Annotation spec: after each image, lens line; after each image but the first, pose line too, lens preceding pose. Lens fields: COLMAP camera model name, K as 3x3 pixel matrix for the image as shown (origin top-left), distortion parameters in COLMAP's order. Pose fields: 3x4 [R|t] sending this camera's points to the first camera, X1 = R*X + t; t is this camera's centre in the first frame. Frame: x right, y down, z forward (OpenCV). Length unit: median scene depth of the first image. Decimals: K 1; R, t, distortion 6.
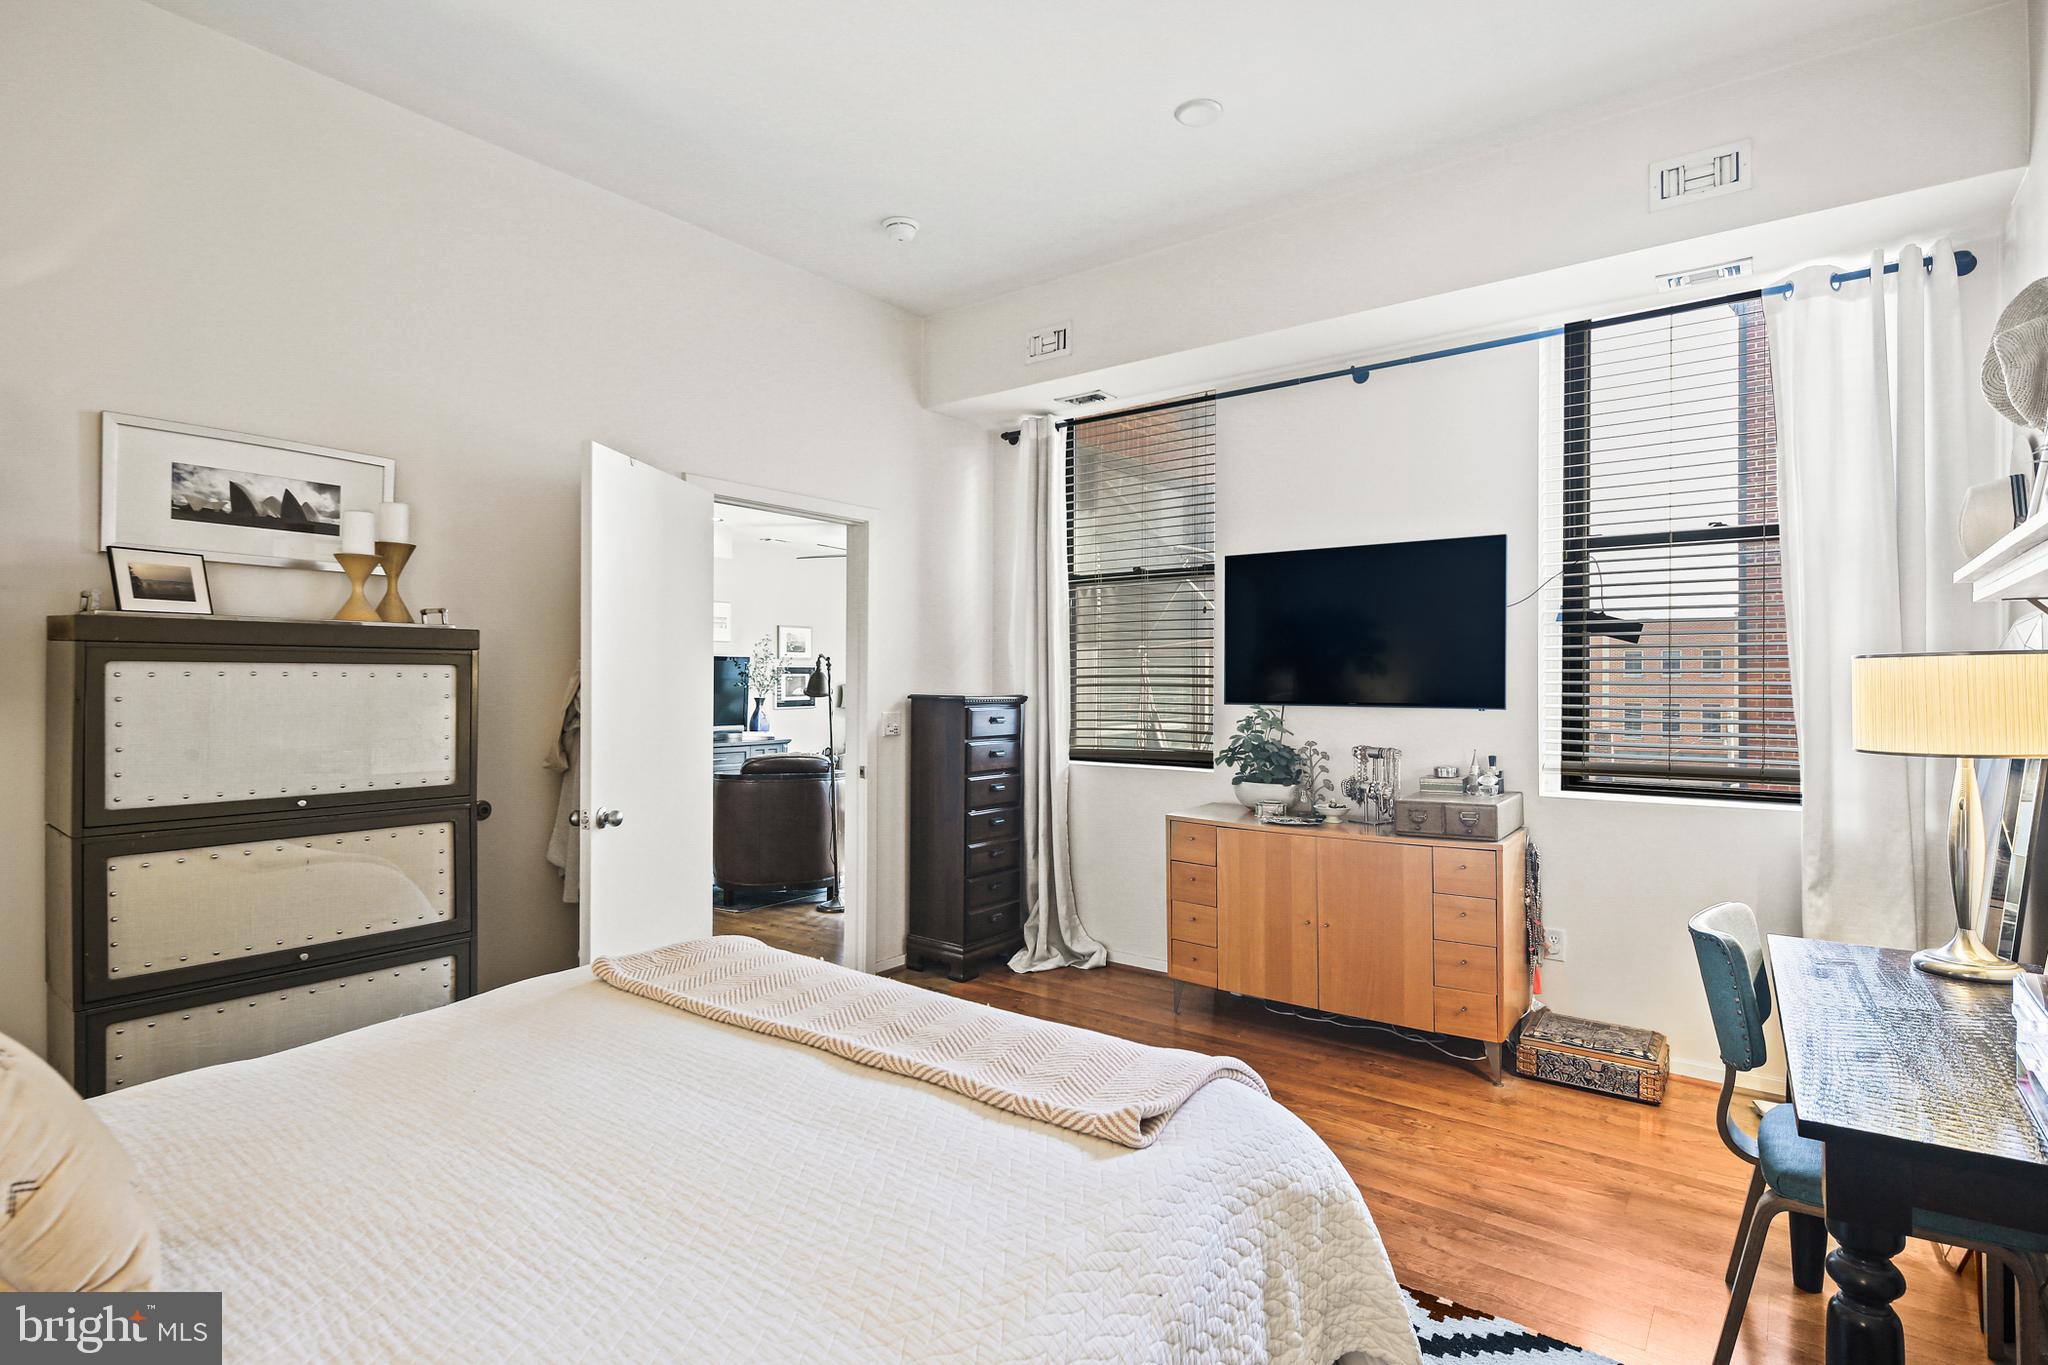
lens RADIAL K [[1004.1, 0, 1017.3], [0, 1004.1, 689.4], [0, 0, 1]] dist [0.000718, -0.000466]
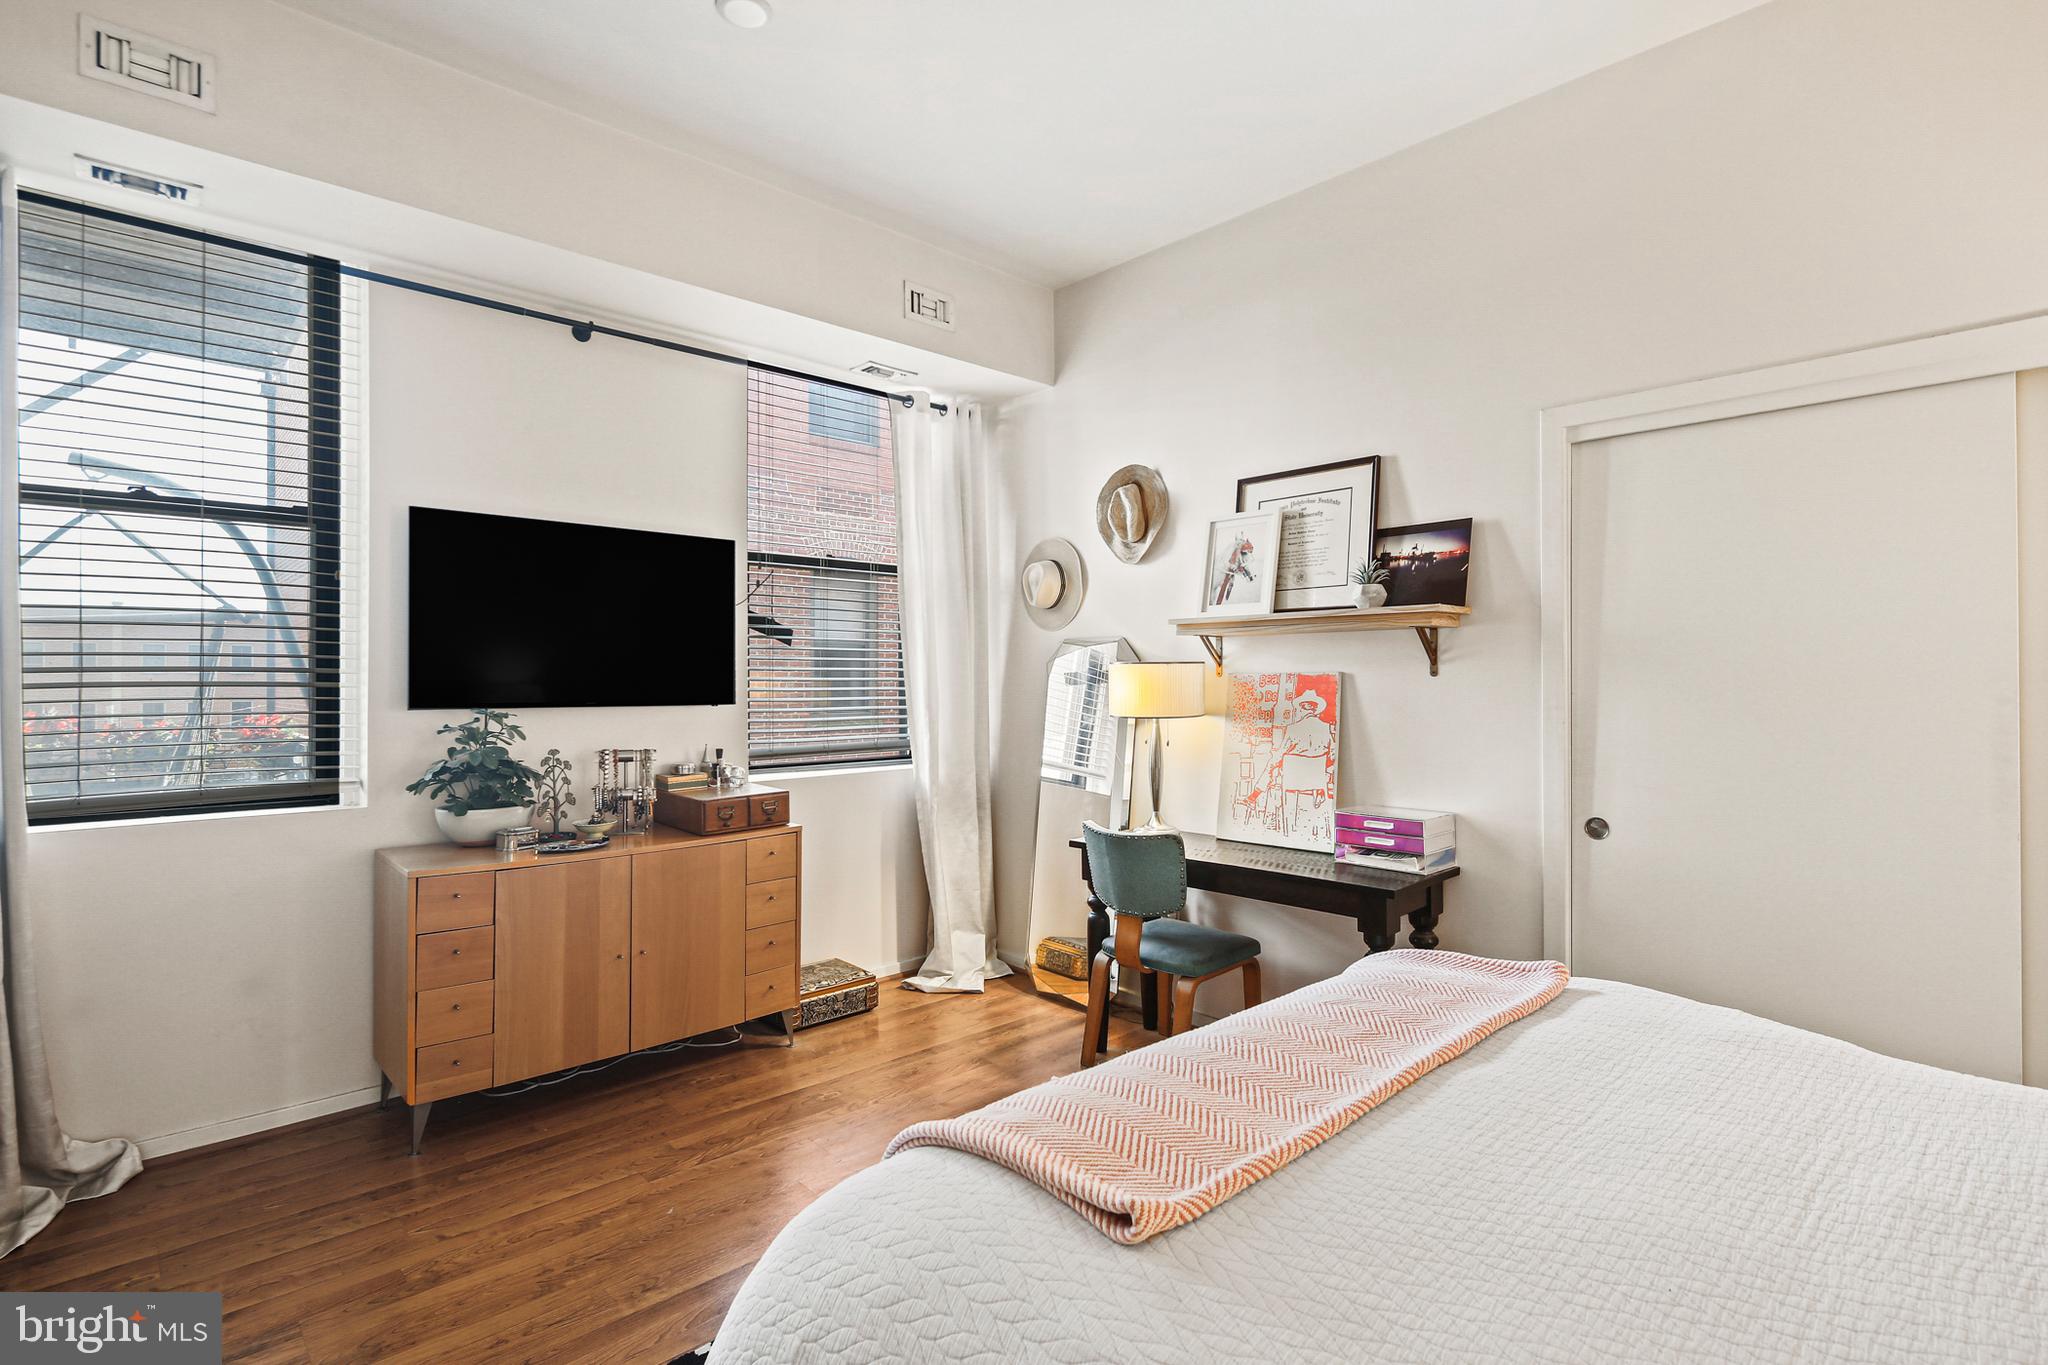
lens RADIAL K [[998.8, 0, 1030.8], [0, 998.8, 674.7], [0, 0, 1]] dist [-0.000004, -0.001334]
pose [[0.165837, 0.000693, 0.986153, -0.497204], [0.006605, 0.999977, -0.001813, -0.006964], [-0.986131, 0.006815, 0.165829, 0.502812]]
